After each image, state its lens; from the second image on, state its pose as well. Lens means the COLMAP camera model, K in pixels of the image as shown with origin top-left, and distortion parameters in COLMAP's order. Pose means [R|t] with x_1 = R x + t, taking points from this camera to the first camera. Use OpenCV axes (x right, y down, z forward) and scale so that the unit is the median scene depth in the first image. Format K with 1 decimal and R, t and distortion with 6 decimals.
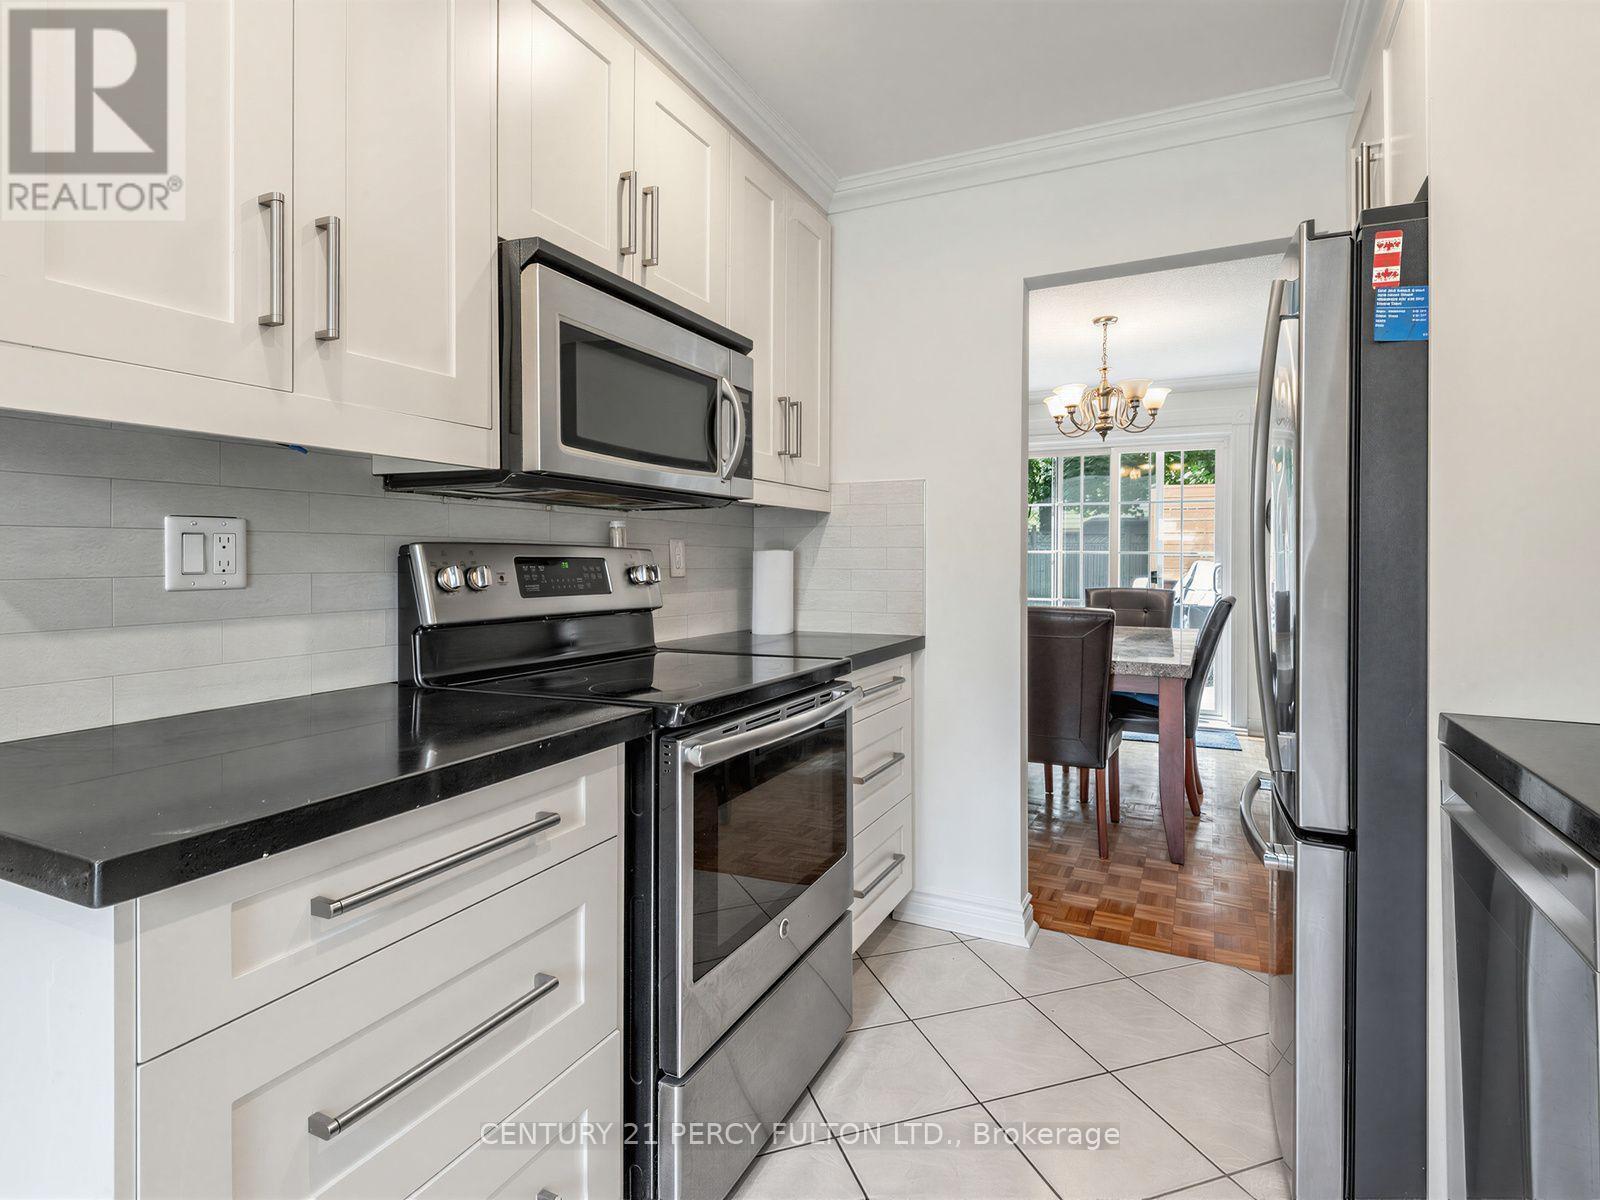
lens RADIAL K [[811.1, 0, 801.7], [0, 811.1, 562.0], [0, 0, 1]] dist [0.040940, -0.030986]
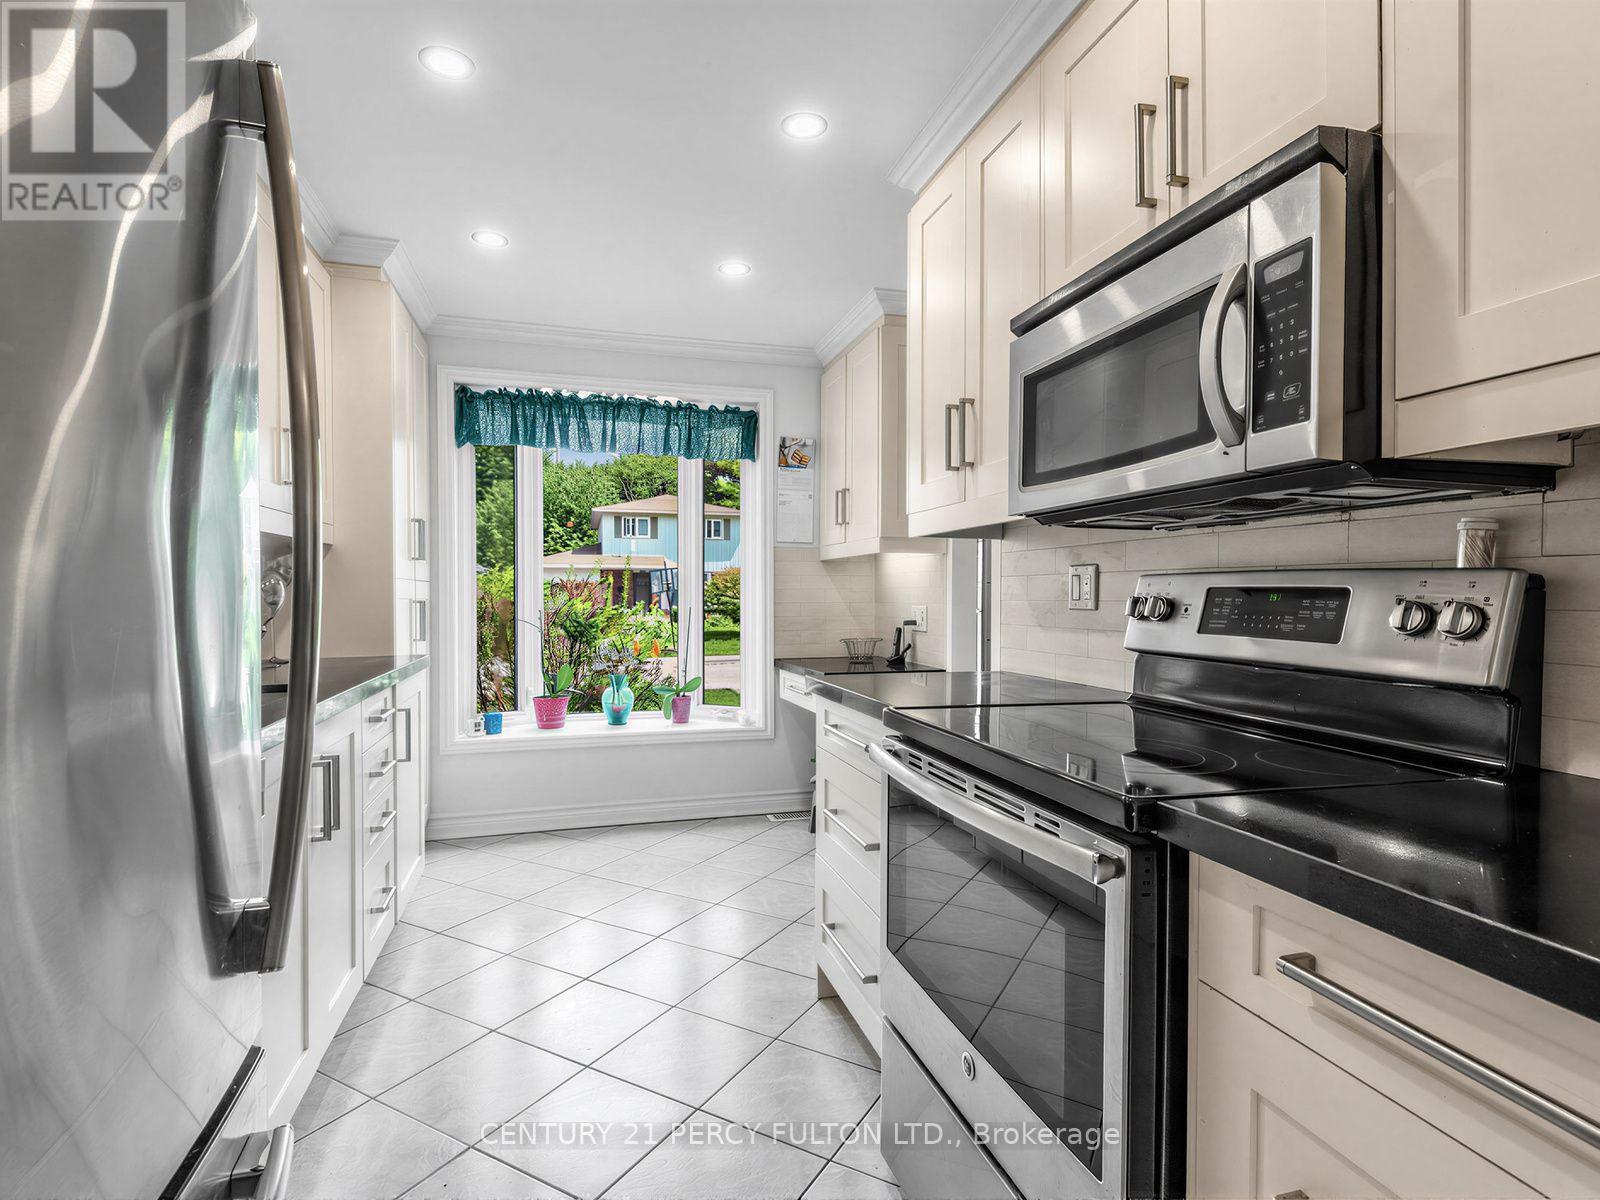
lens RADIAL K [[813.3, 0, 805.6], [0, 813.3, 589.9], [0, 0, 1]] dist [-0.004693, -0.000694]
pose [[-0.741031, -0.006231, -0.671442, 0.657813], [-0.006791, 0.999975, -0.001784, 0.000738], [0.671436, 0.003238, -0.741055, 1.588014]]
